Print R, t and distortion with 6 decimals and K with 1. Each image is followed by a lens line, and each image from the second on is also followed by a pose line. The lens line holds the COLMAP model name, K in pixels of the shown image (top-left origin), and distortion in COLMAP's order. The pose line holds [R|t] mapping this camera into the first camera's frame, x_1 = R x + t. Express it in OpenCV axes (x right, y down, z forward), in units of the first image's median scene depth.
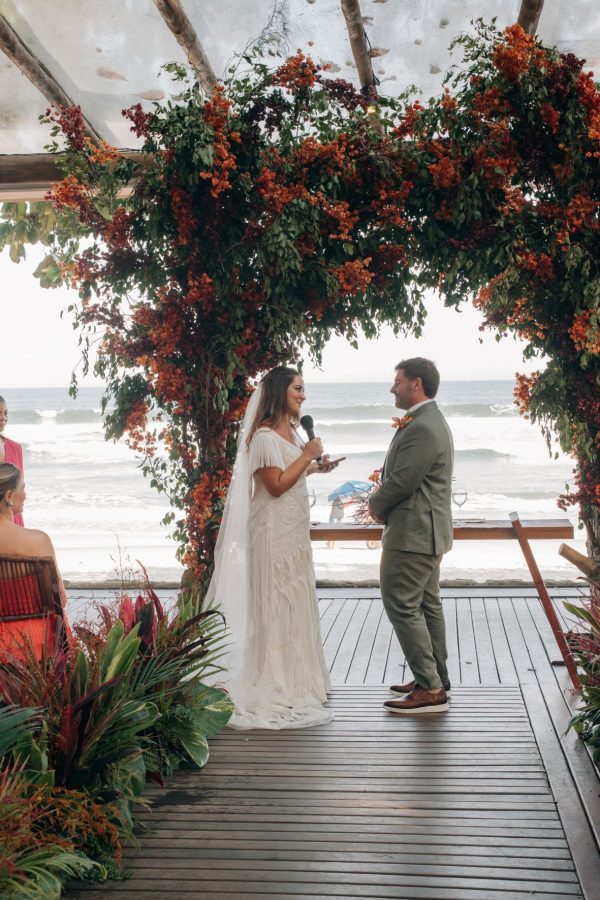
lens RADIAL K [[1369.3, 0, 301.5], [0, 1369.3, 463.7], [0, 0, 1]] dist [-0.009706, 0.037986]
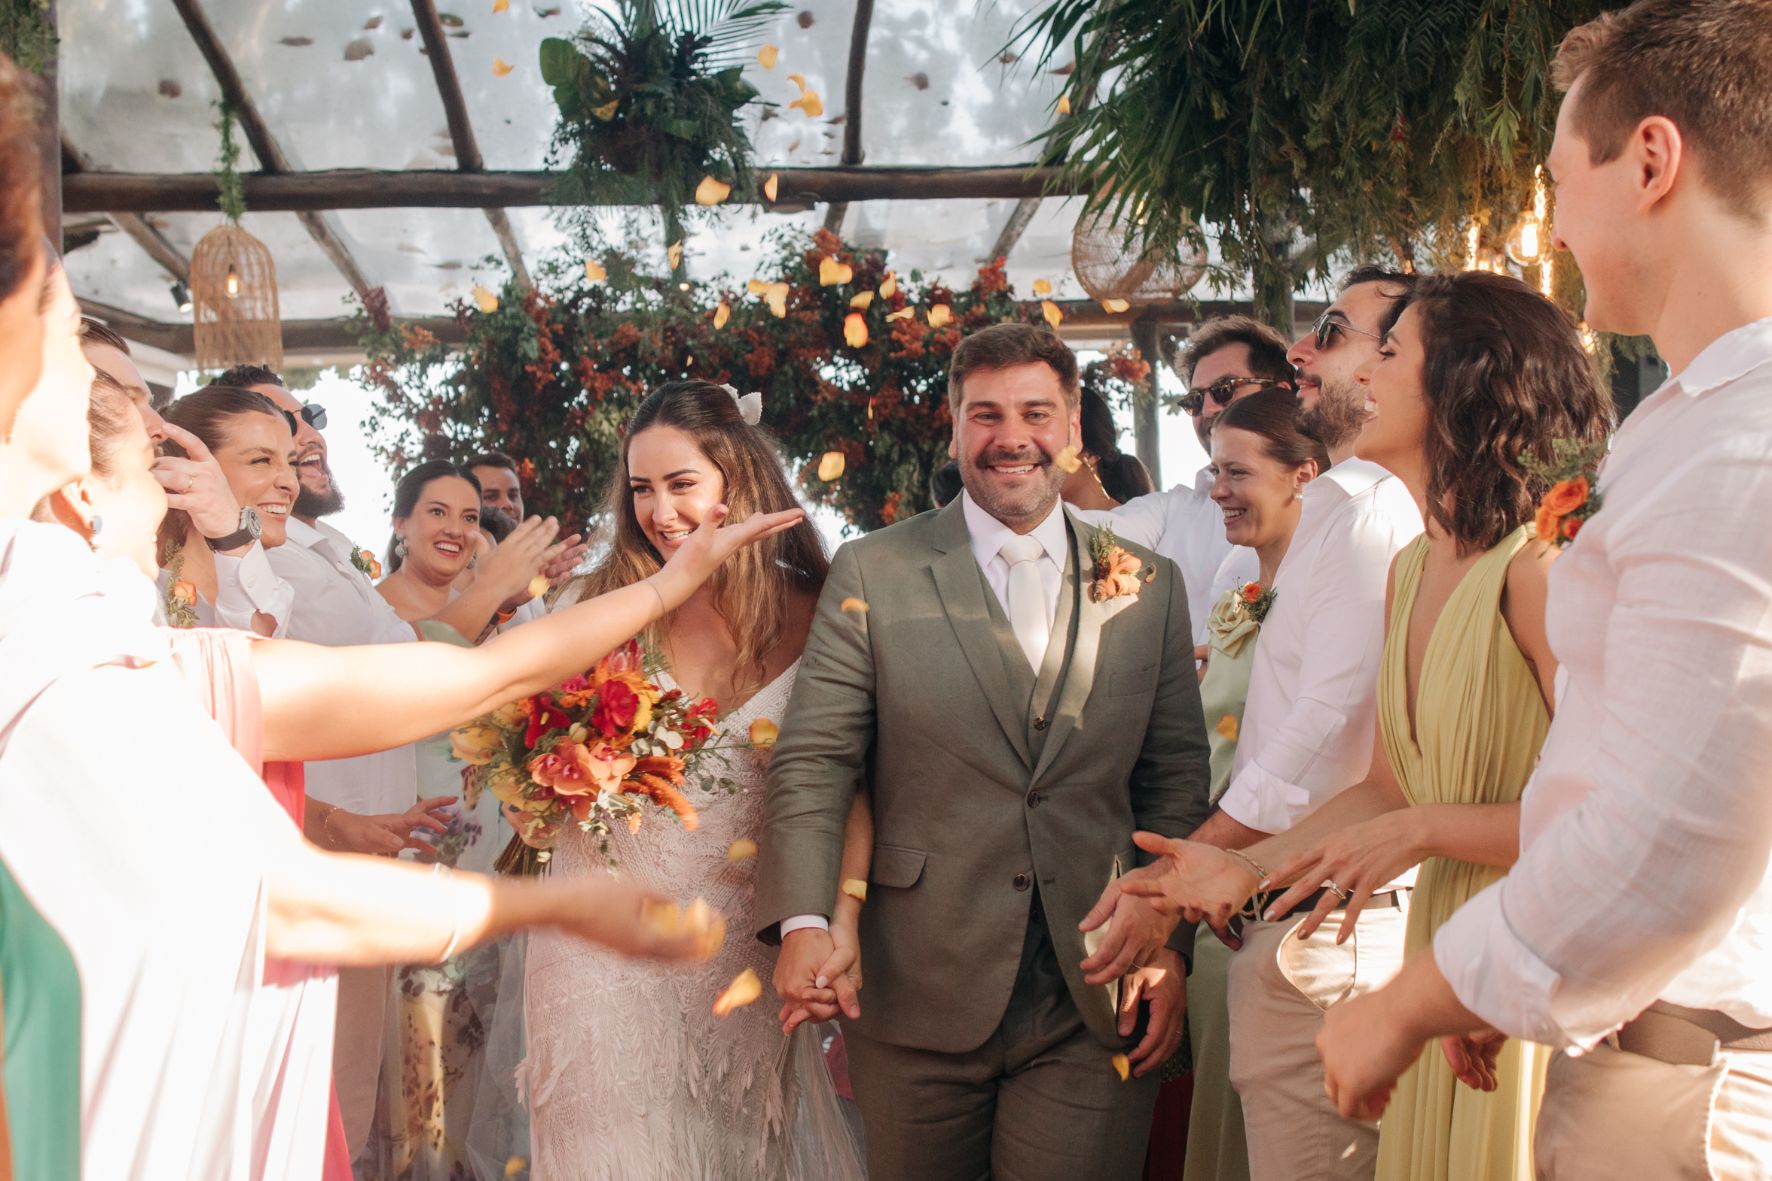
lens RADIAL K [[2167.7, 0, 933.7], [0, 2167.7, 560.2], [0, 0, 1]] dist [0.006945, -0.455306]
pose [[0.980188, -0.019598, 0.197096, -0.088333], [0.029312, 0.998489, -0.046489, 0.018245], [-0.195887, 0.051346, 0.979281, -0.597133]]
